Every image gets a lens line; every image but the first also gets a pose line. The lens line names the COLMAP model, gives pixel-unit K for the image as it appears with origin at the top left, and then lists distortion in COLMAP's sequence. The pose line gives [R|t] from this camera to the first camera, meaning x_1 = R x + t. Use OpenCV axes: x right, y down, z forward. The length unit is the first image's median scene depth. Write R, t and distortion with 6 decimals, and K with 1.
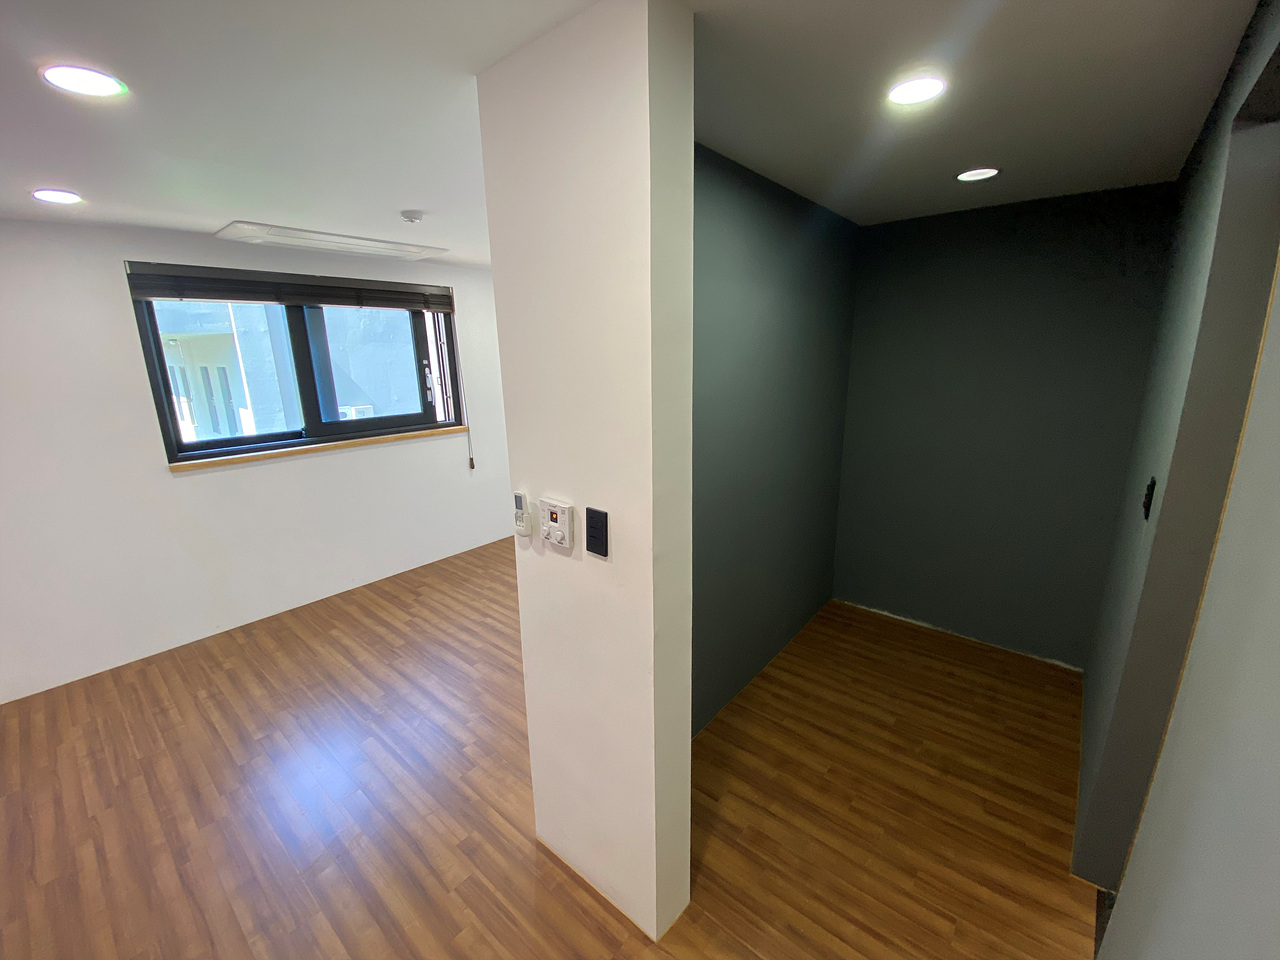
lens RADIAL K [[519.8, 0, 647.9], [0, 519.8, 478.3], [0, 0, 1]] dist [-0.014826, -0.008944]
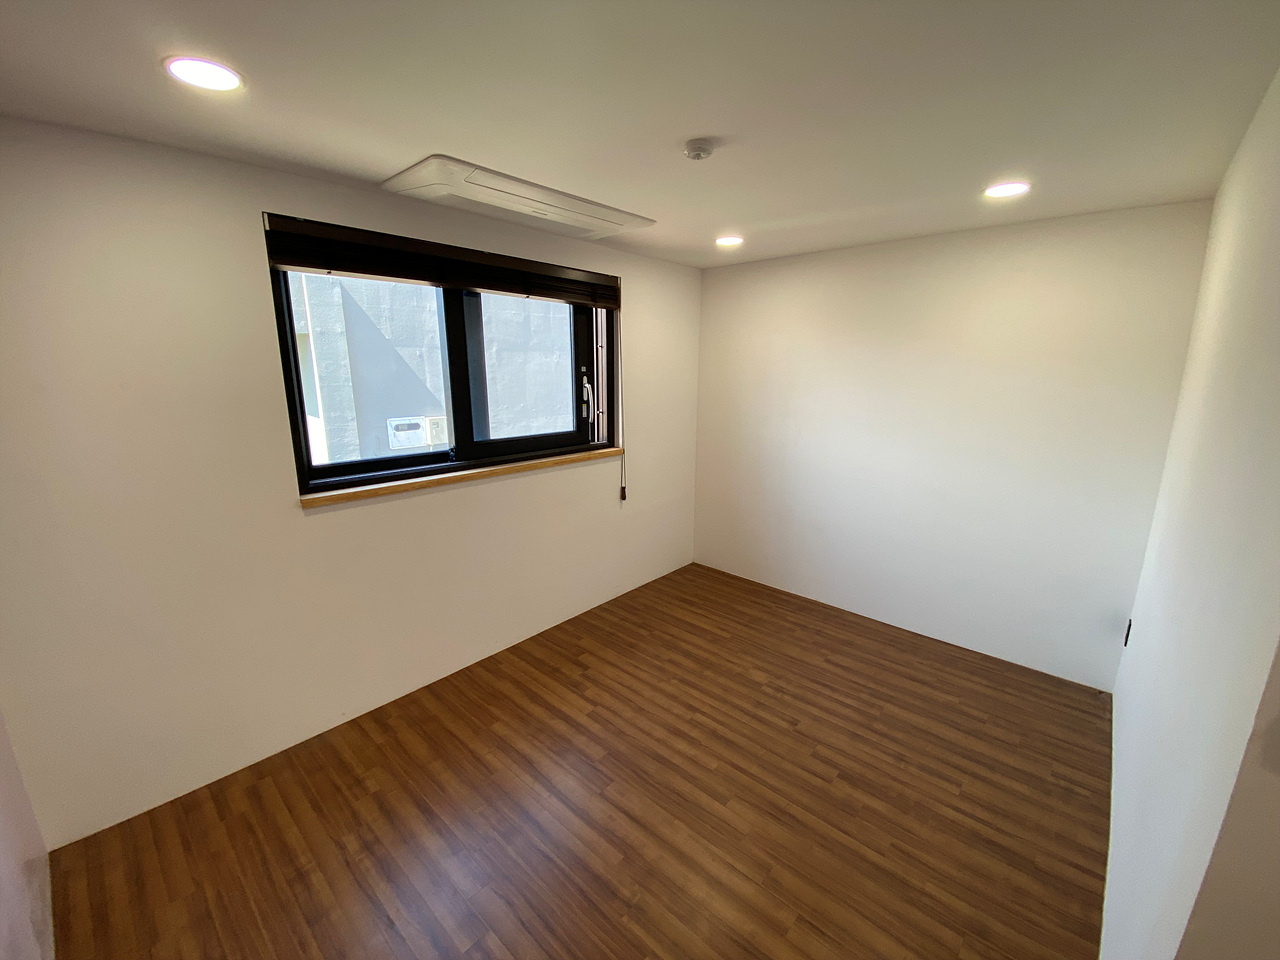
lens RADIAL K [[519.8, 0, 644.9], [0, 519.8, 476.5], [0, 0, 1]] dist [-0.014826, -0.008944]
pose [[0.998560, 0.031235, -0.043618, -0.374290], [-0.032541, 0.999033, -0.029562, -0.045225], [0.042653, 0.030939, 0.998611, 0.255602]]
